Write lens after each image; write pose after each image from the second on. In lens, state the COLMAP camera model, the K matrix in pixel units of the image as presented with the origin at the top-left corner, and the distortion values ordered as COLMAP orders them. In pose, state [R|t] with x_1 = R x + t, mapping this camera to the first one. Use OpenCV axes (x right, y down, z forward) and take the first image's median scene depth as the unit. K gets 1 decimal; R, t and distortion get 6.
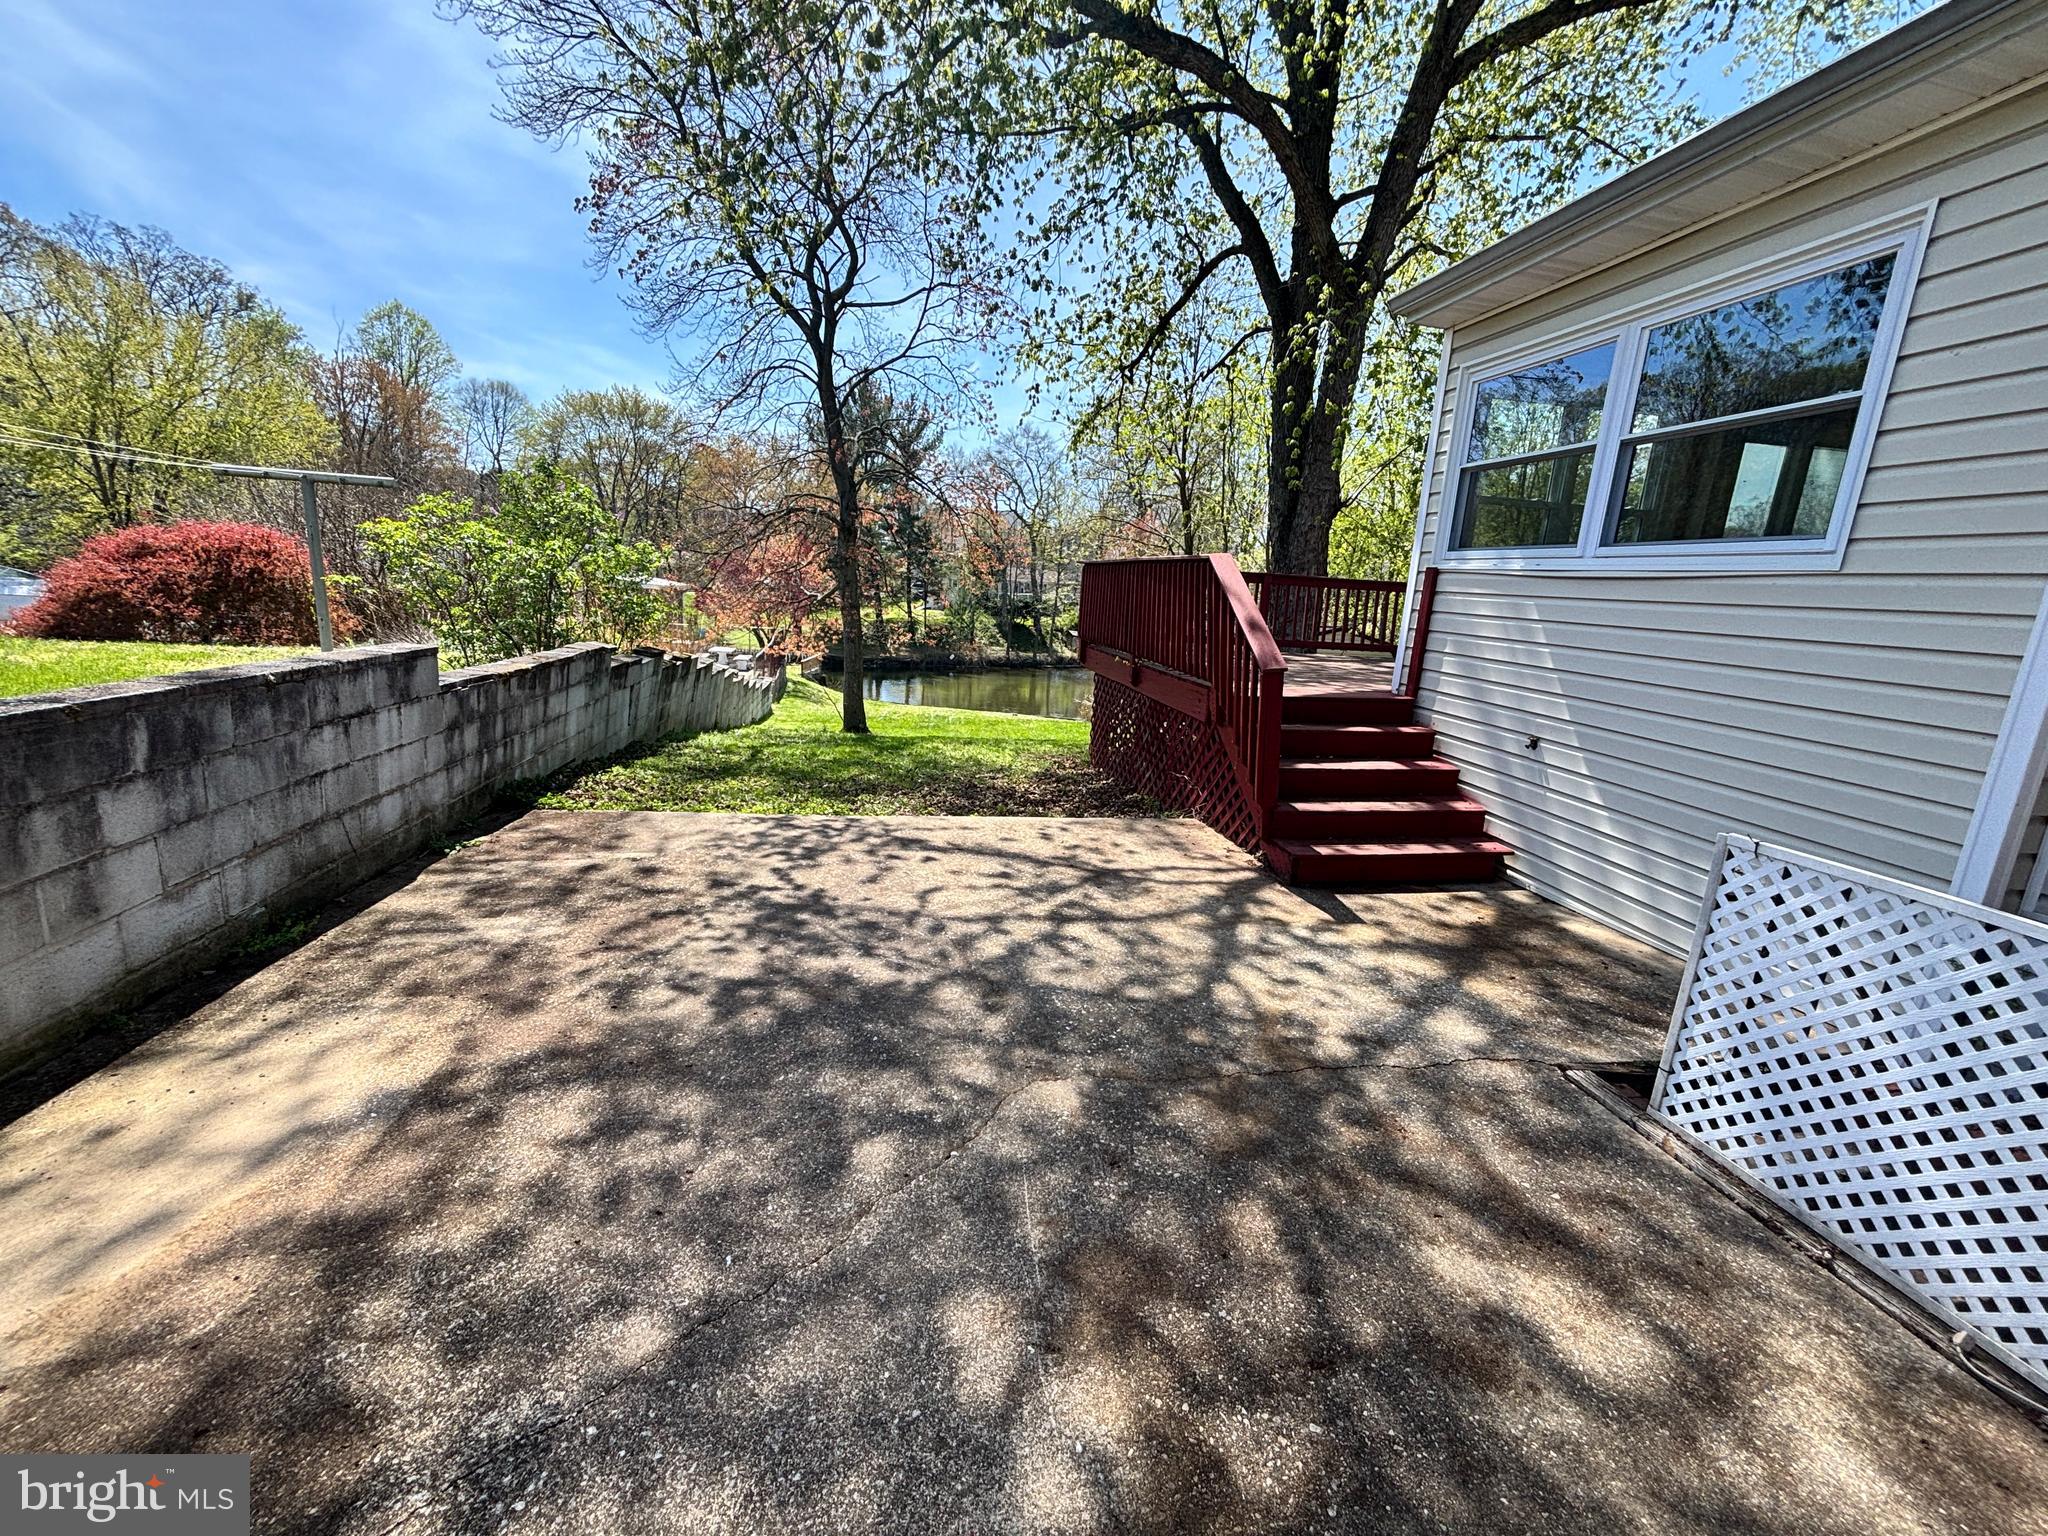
lens RADIAL K [[823.0, 0, 1024.0], [0, 823.0, 768.0], [0, 0, 1]] dist [0.005818, -0.000341]
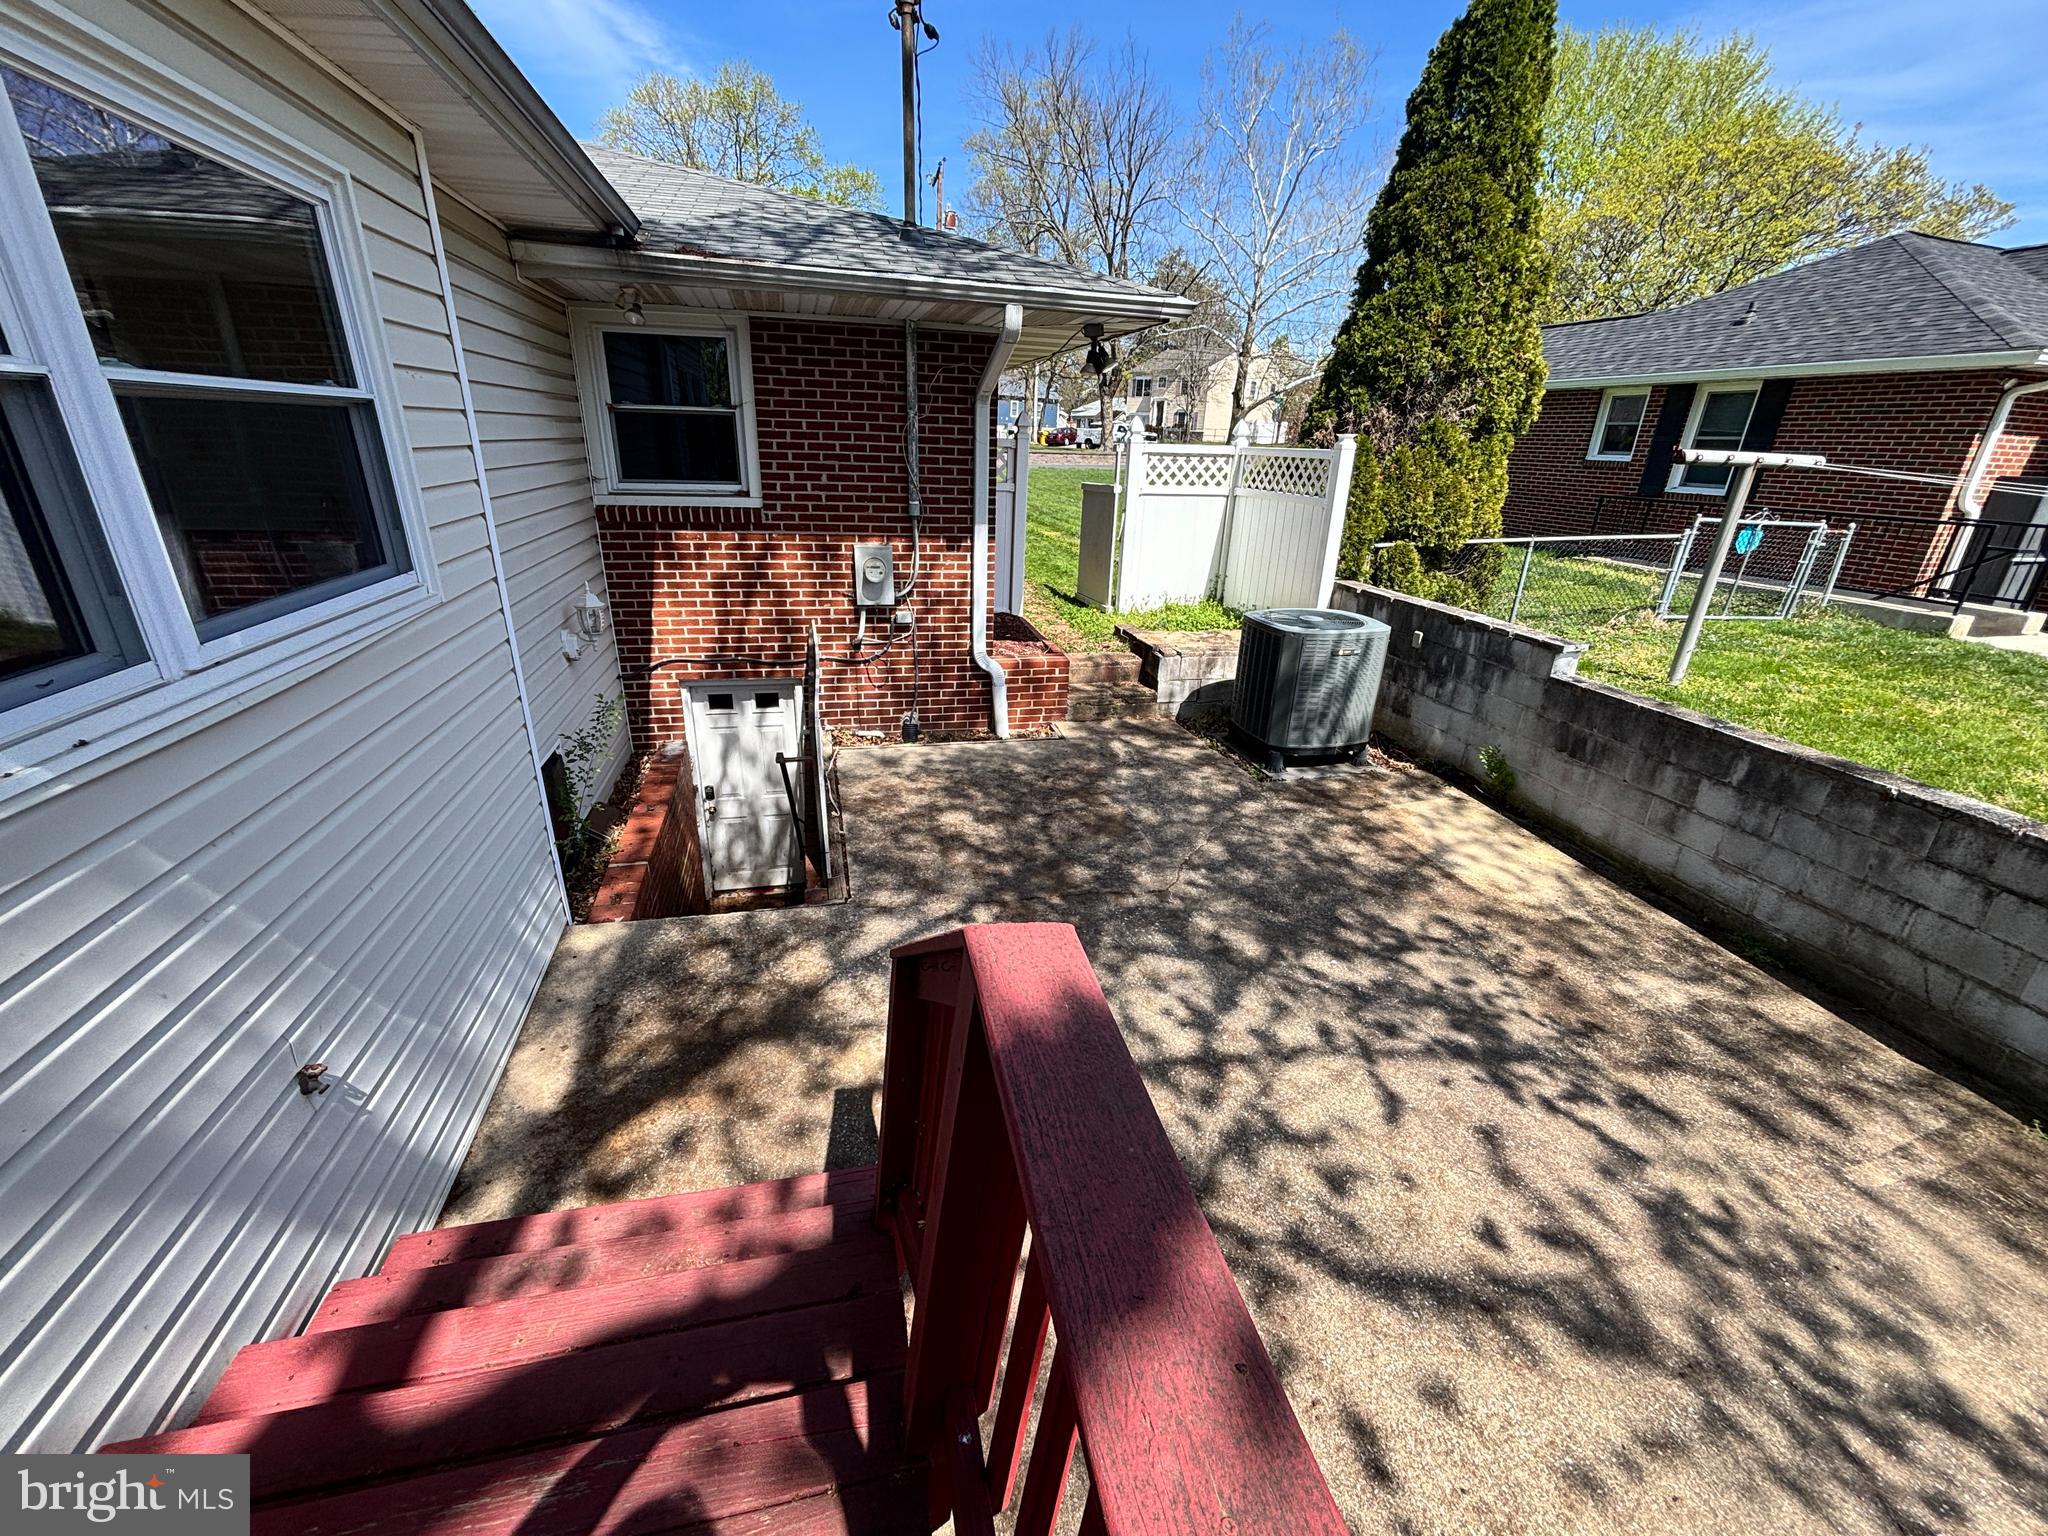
lens RADIAL K [[823.0, 0, 1024.0], [0, 823.0, 768.0], [0, 0, 1]] dist [0.005818, -0.000341]
pose [[-0.992604, -0.058192, -0.106544, 0.335906], [-0.108717, 0.816639, 0.566817, -0.522613], [0.054024, 0.574208, -0.816925, 1.466997]]
